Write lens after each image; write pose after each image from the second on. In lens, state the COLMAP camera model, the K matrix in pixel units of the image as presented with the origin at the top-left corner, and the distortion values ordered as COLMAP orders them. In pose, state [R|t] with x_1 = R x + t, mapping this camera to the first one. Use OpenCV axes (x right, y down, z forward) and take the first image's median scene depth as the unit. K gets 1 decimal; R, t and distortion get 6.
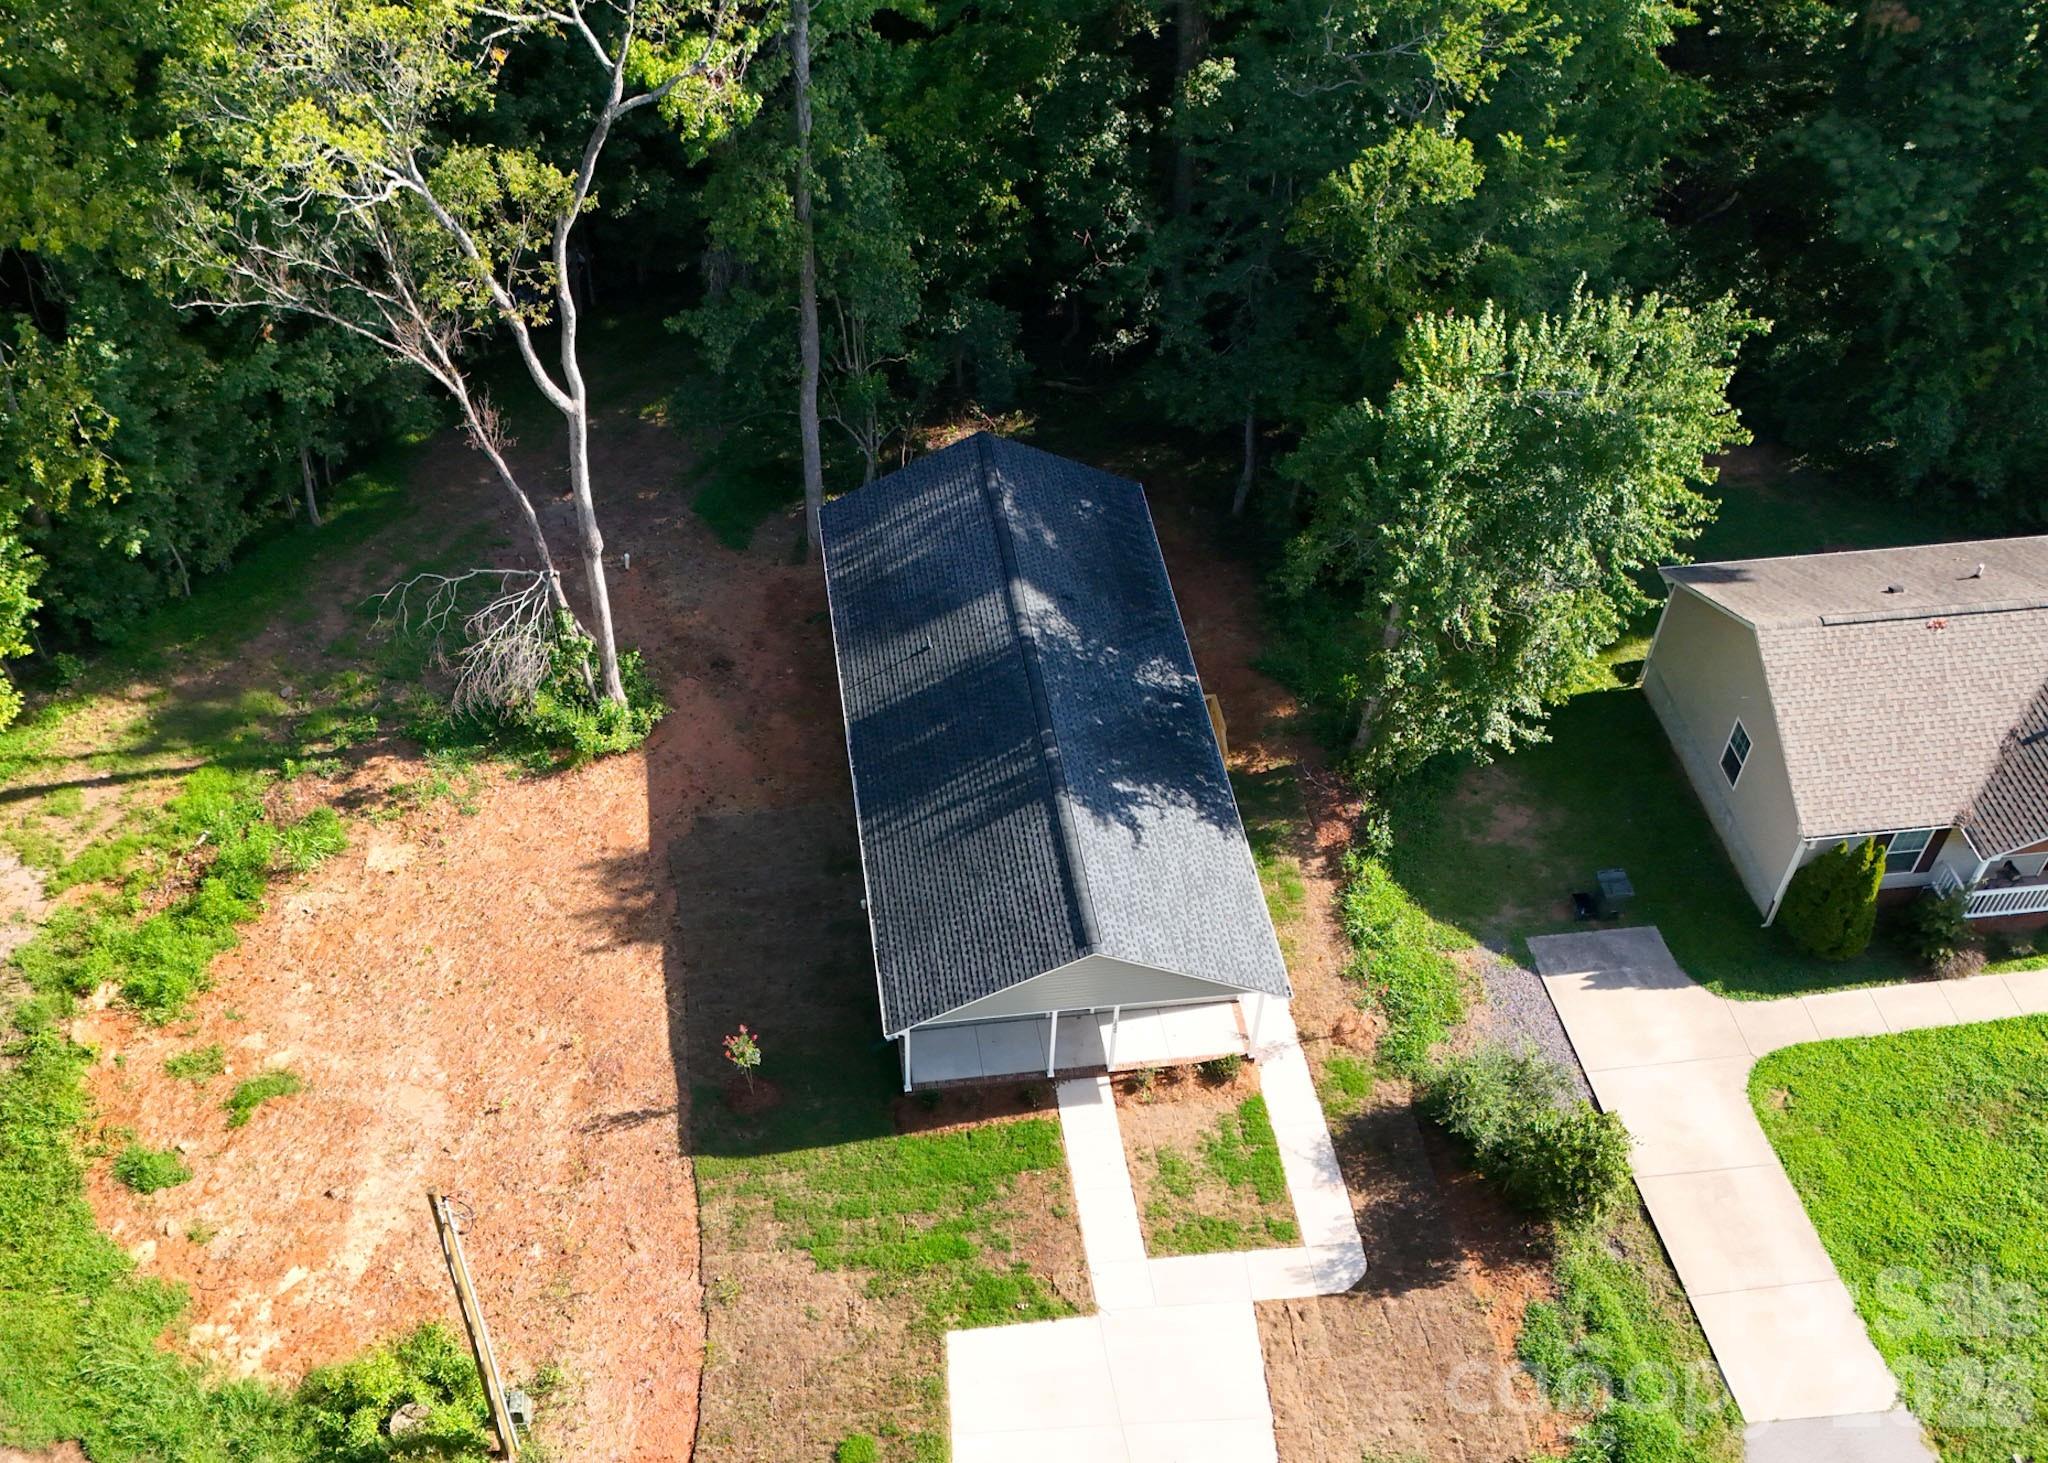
lens RADIAL K [[2072.9, 0, 949.6], [0, 2072.9, 780.6], [0, 0, 1]] dist [0.079675, -0.006983]
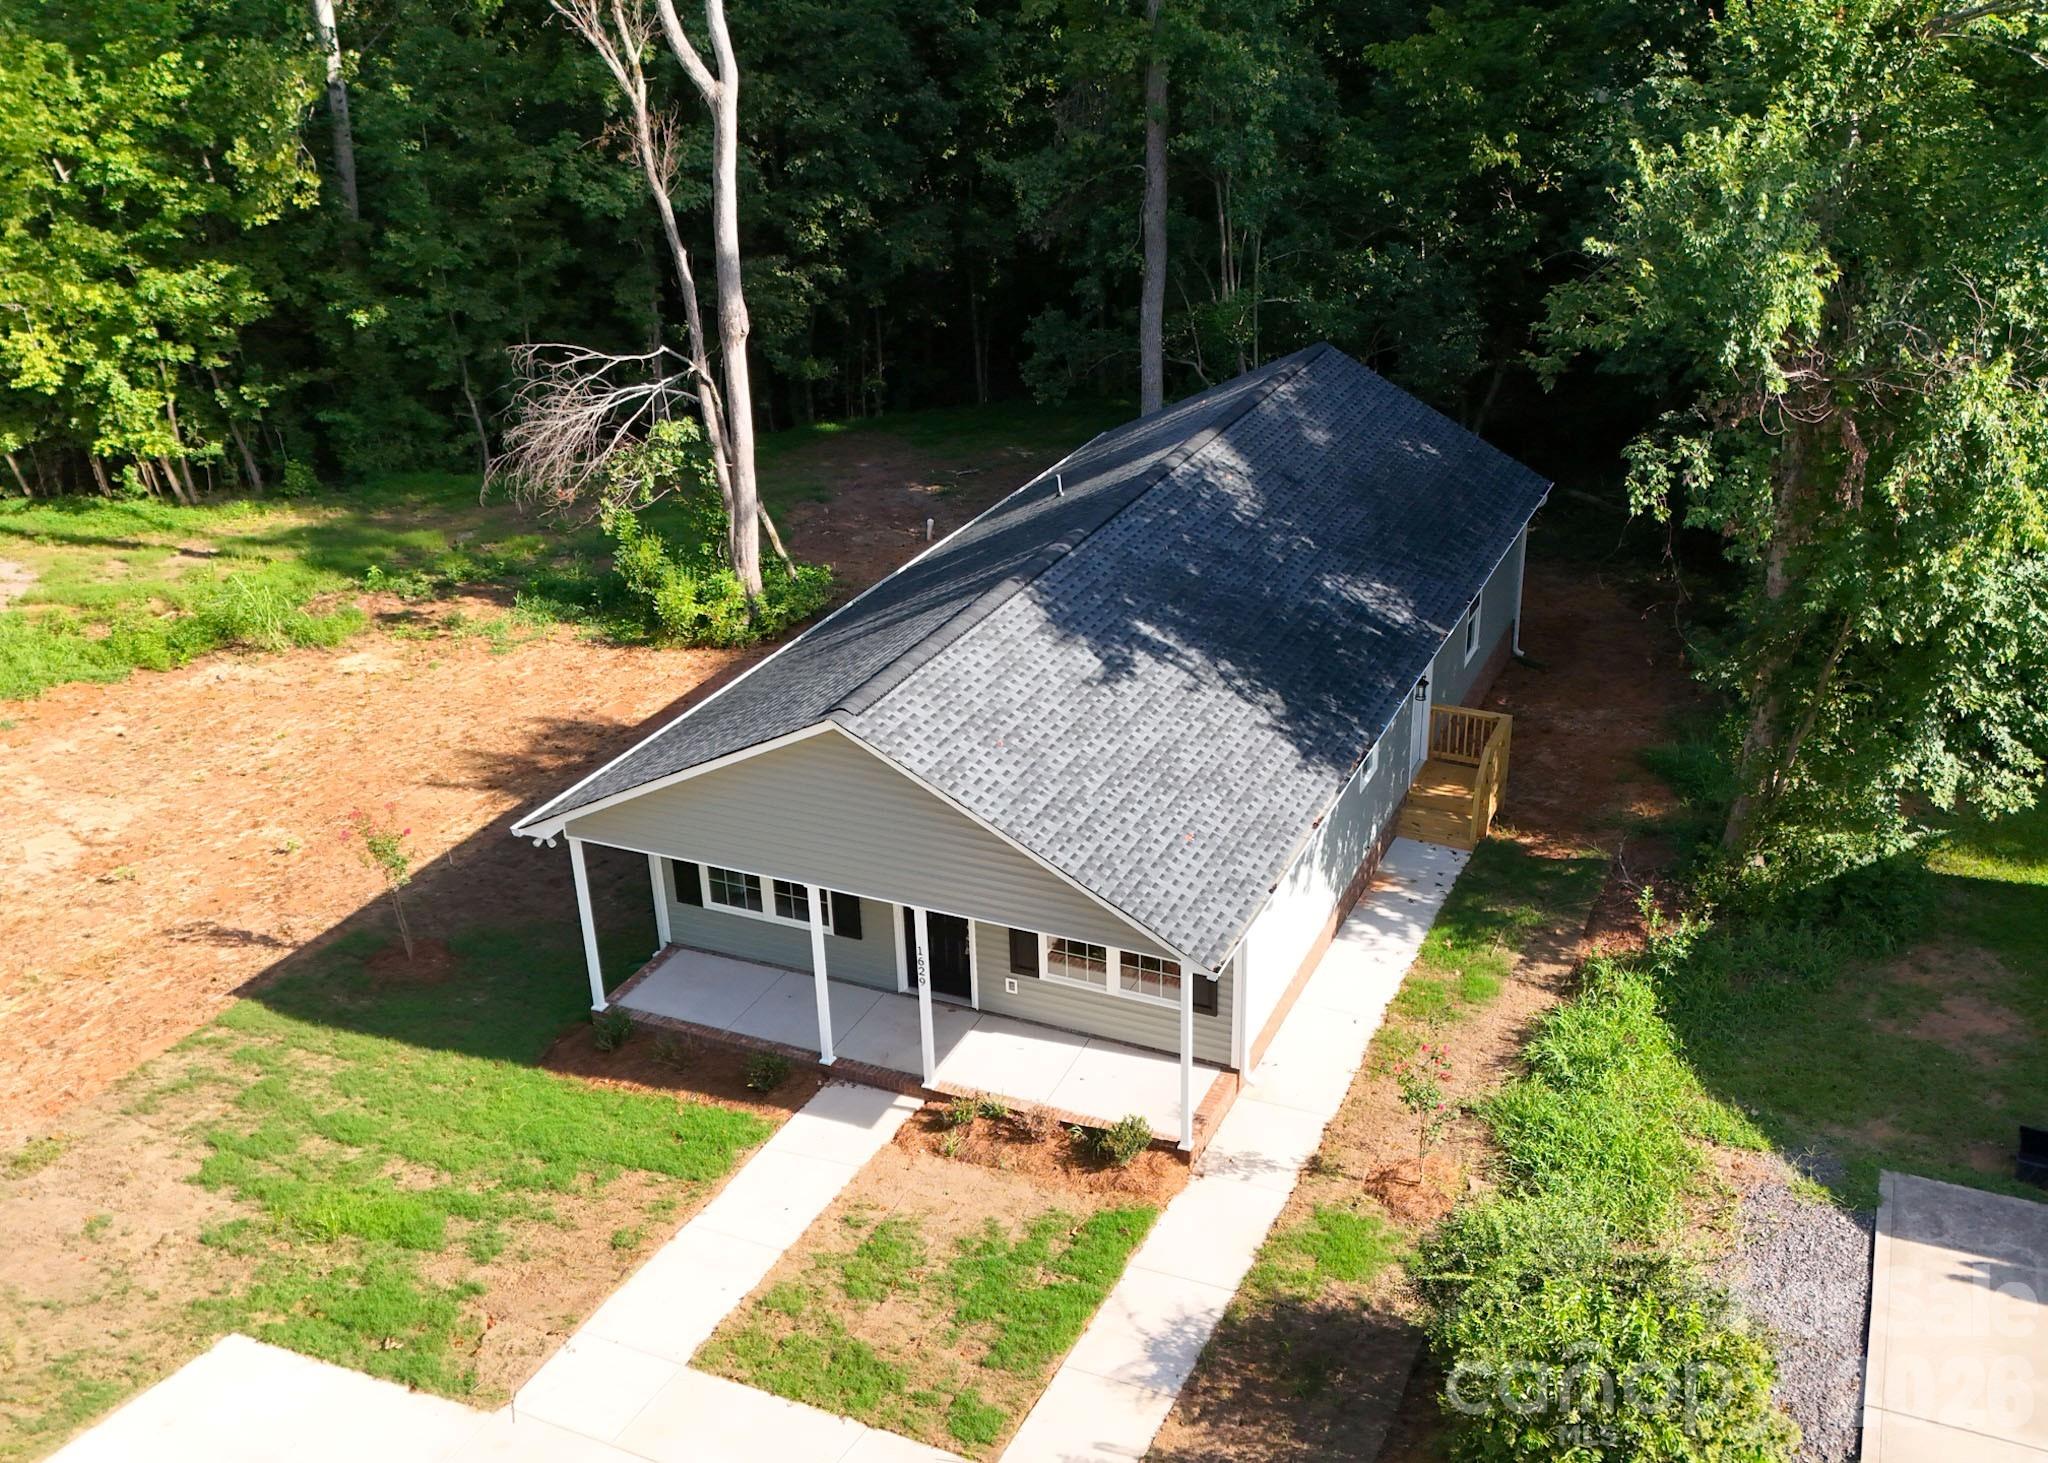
lens RADIAL K [[1914.8, 0, 1192.0], [0, 1914.8, 734.3], [0, 0, 1]] dist [0.041047, -0.001444]
pose [[0.883444, 0.199103, -0.424128, 0.323749], [-0.342013, 0.892746, -0.293311, 0.179289], [0.320240, 0.404182, 0.856787, 0.574961]]
